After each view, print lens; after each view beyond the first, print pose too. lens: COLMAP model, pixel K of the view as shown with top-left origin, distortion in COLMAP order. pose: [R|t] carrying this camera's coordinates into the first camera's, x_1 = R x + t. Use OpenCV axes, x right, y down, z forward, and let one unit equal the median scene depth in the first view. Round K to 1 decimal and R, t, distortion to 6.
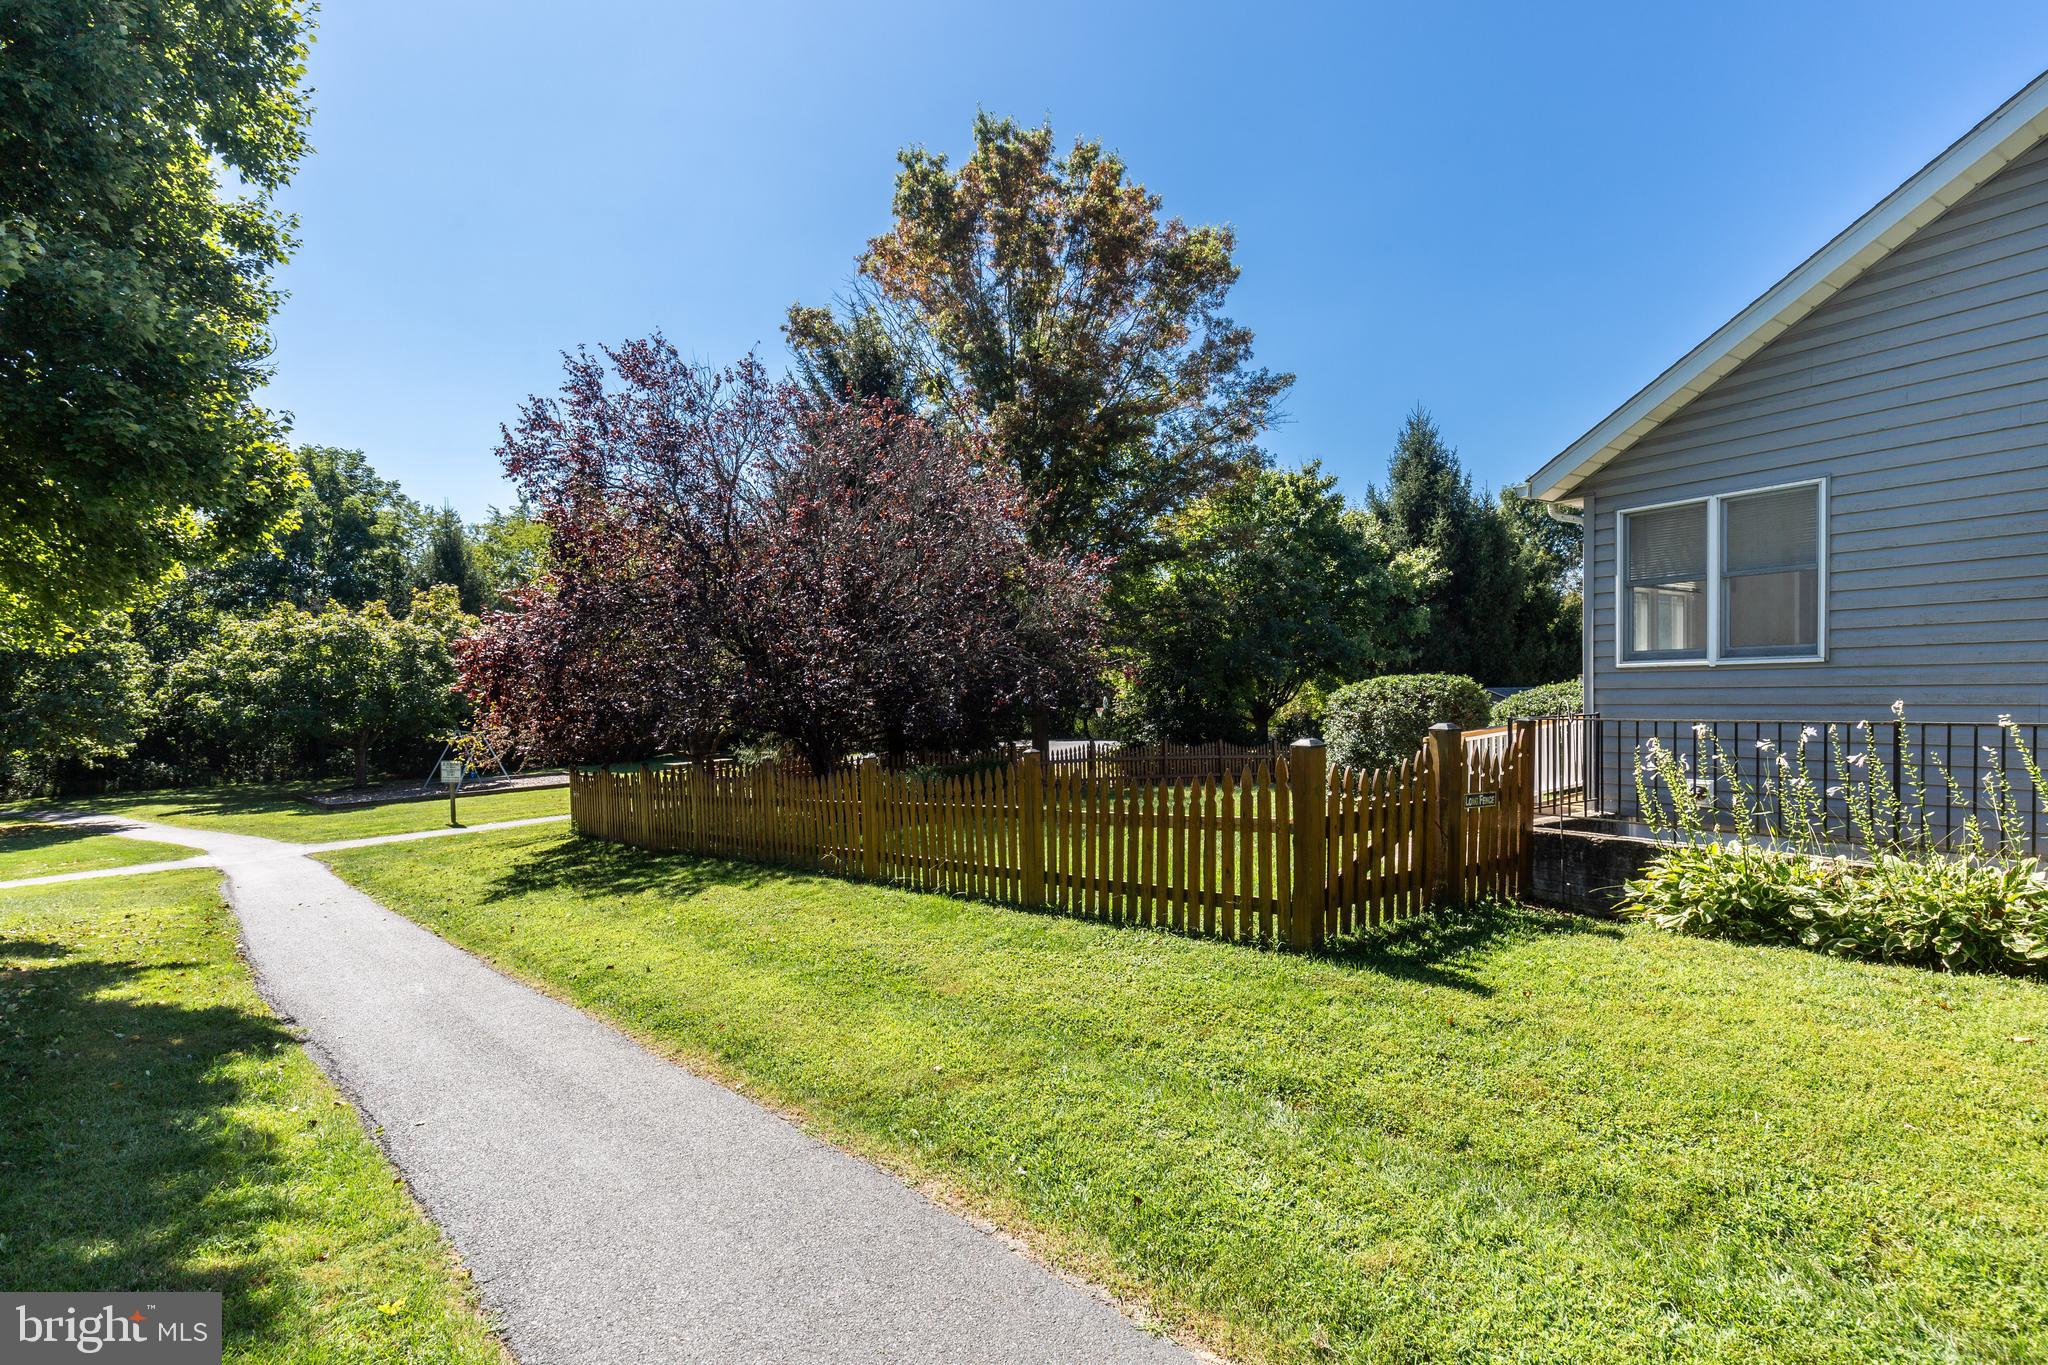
lens RADIAL K [[970.4, 0, 984.1], [0, 970.4, 706.7], [0, 0, 1]] dist [0.002528, 0.000287]
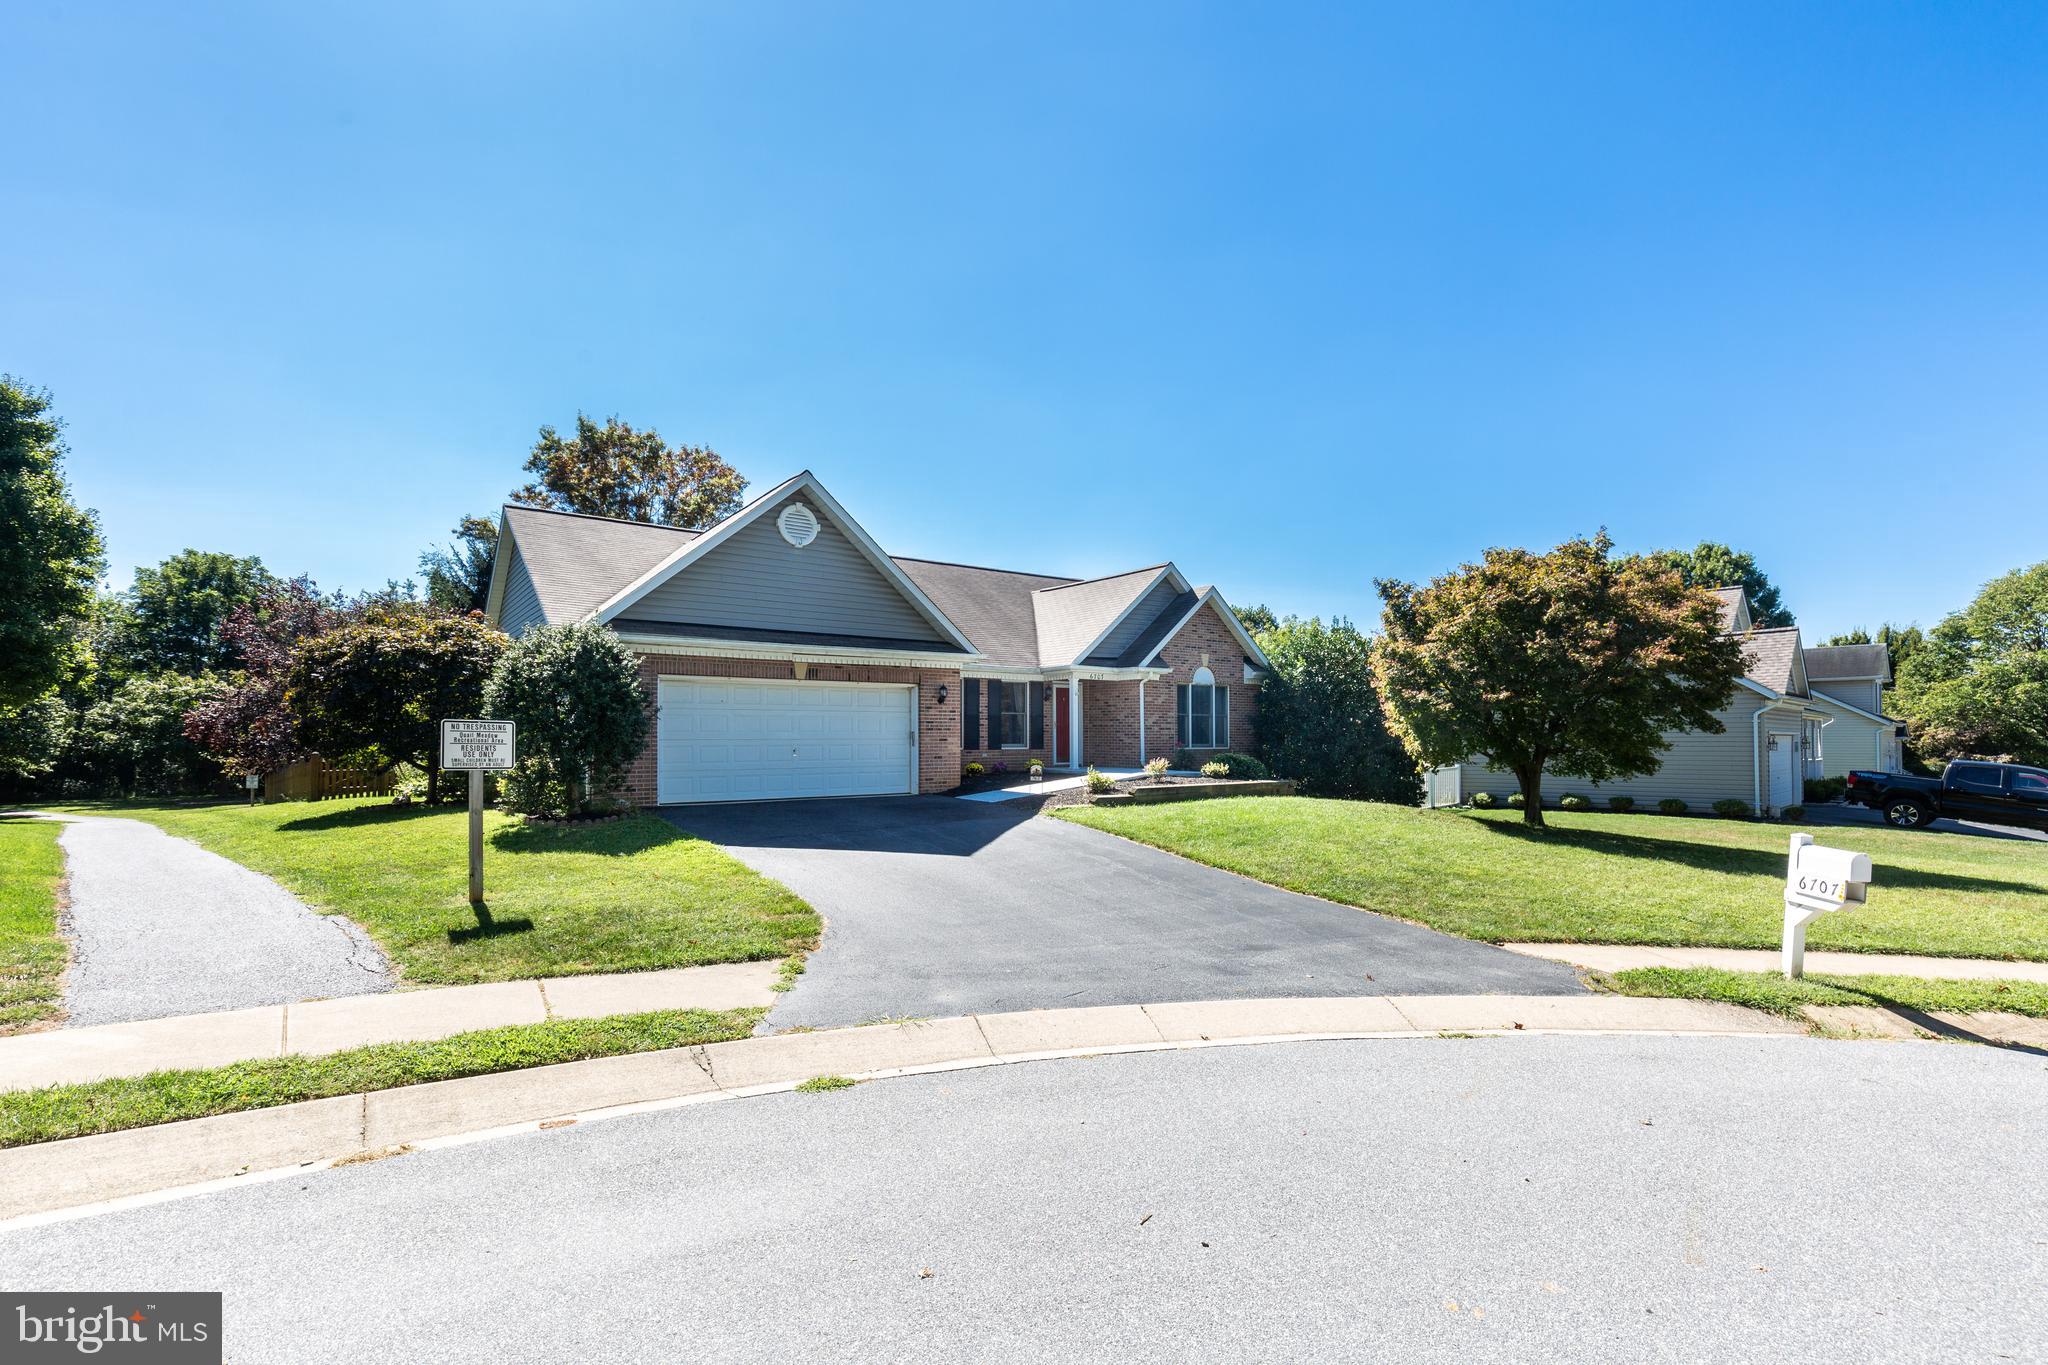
lens RADIAL K [[942.2, 0, 1041.2], [0, 942.2, 717.1], [0, 0, 1]] dist [-0.000926, 0.000221]
pose [[0.997113, 0.018484, 0.073653, 0.503116], [-0.015662, 0.999128, -0.038714, -0.002397], [-0.074304, 0.037449, 0.996532, -0.529642]]
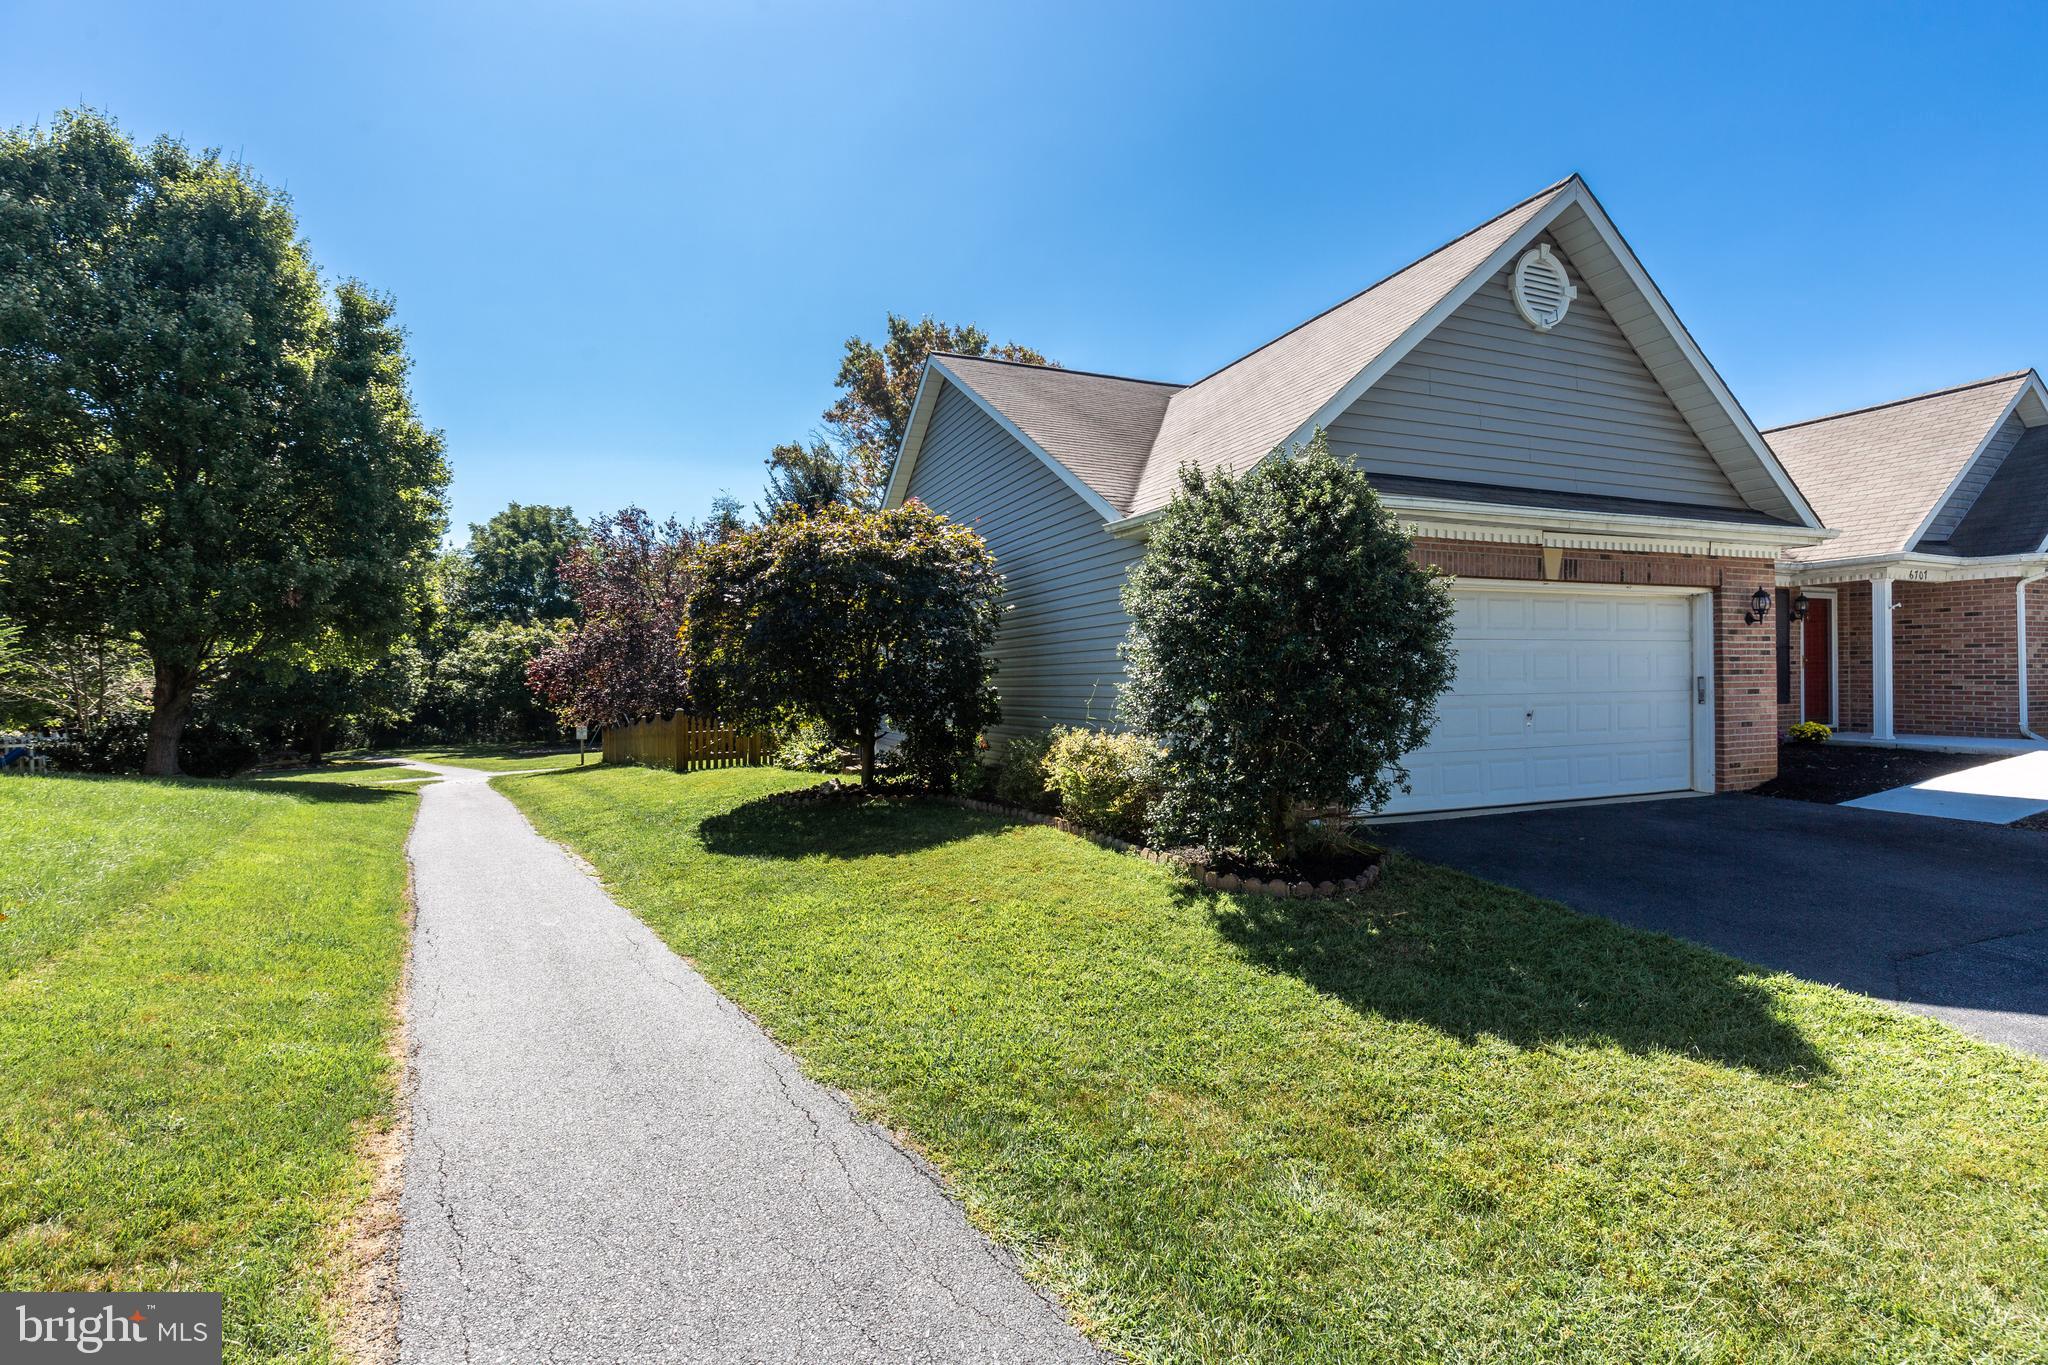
lens RADIAL K [[965.0, 0, 1028.1], [0, 965.0, 675.9], [0, 0, 1]] dist [-0.002970, -0.000322]
pose [[0.985631, 0.007810, -0.168733, 0.333057], [-0.010674, 0.999814, -0.016076, -0.006619], [0.168577, 0.017646, 0.985531, -0.334947]]
